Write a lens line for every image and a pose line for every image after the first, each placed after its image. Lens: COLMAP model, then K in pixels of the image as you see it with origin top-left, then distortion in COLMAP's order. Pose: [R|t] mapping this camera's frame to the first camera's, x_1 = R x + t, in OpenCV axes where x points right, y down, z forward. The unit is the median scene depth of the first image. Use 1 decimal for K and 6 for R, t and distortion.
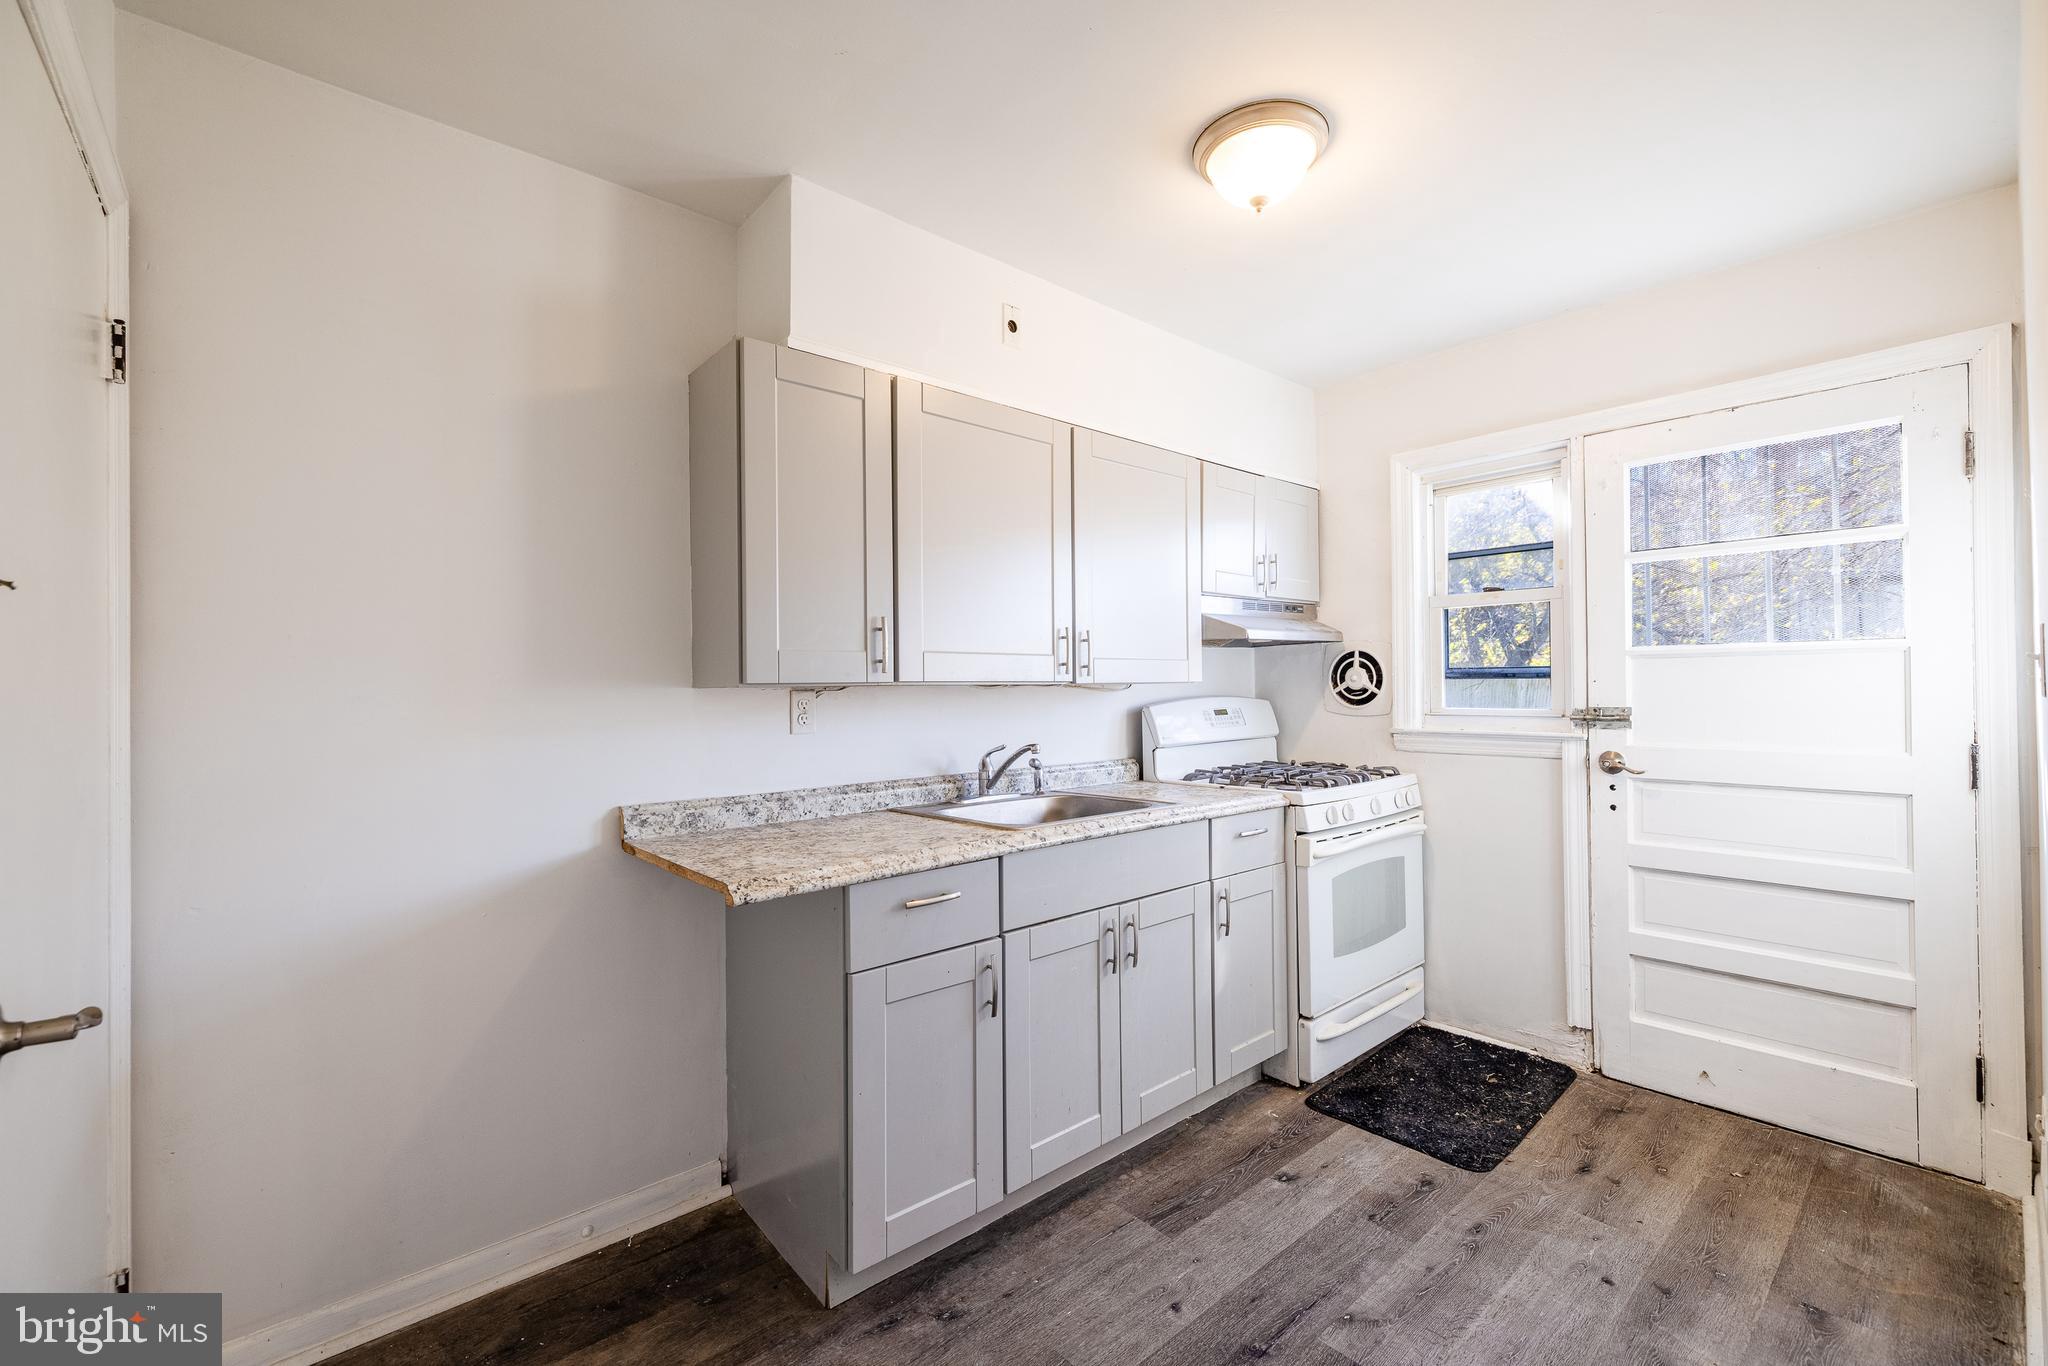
lens RADIAL K [[858.0, 0, 1018.7], [0, 858.0, 679.0], [0, 0, 1]] dist [0.002186, 0.000536]
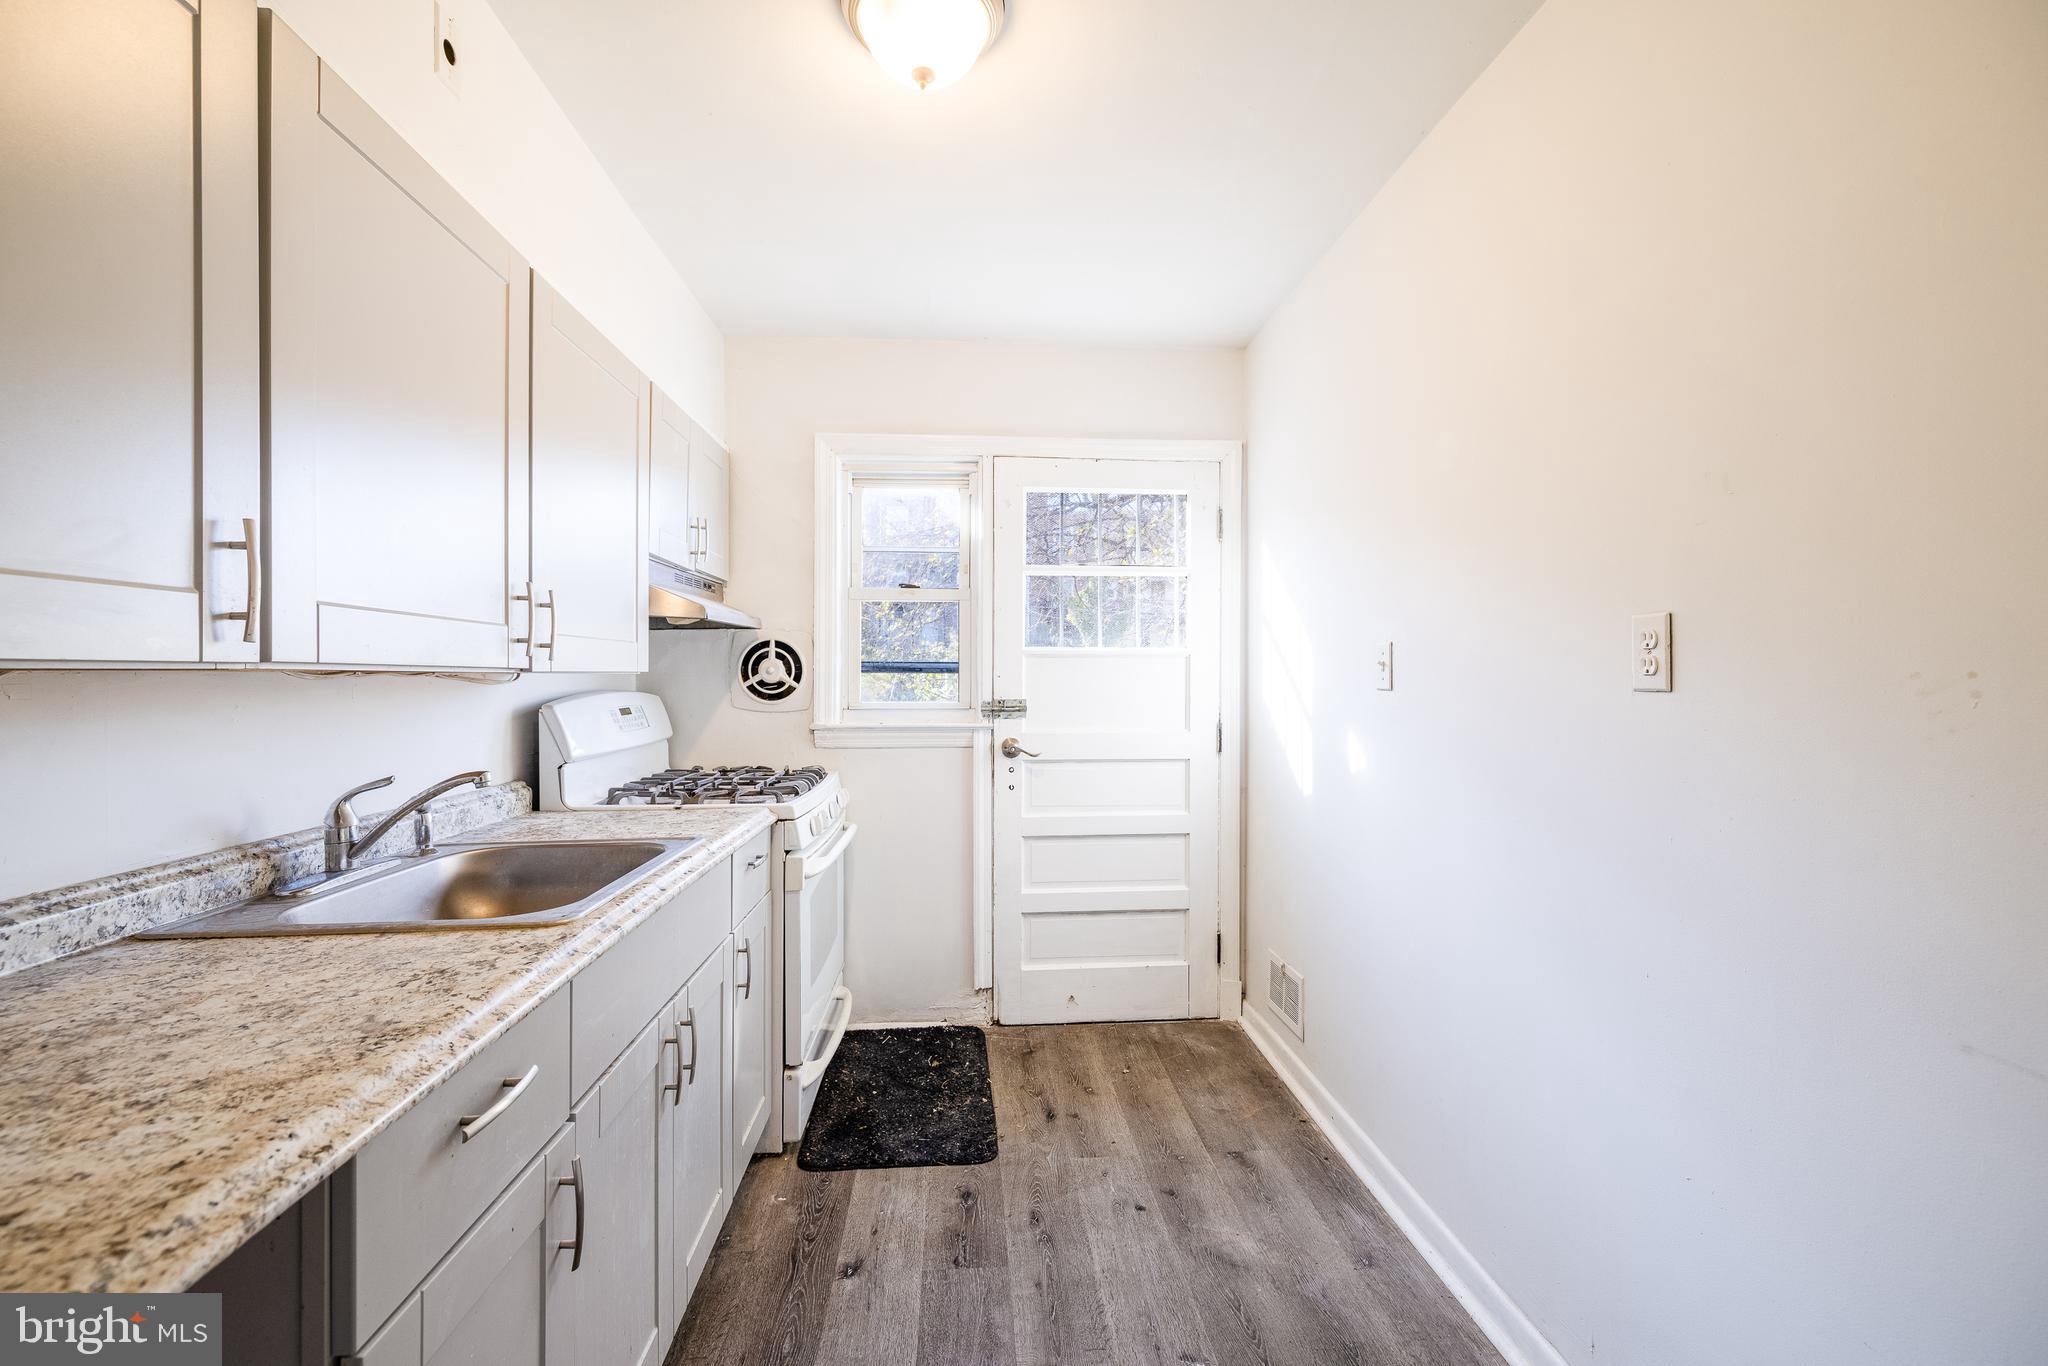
lens RADIAL K [[858.0, 0, 1018.7], [0, 858.0, 679.0], [0, 0, 1]] dist [0.002186, 0.000536]
pose [[0.600724, 0.008211, 0.799414, -0.220348], [-0.013772, 0.999905, 0.000079, 0.005662], [-0.799338, -0.011057, 0.600780, 0.317950]]
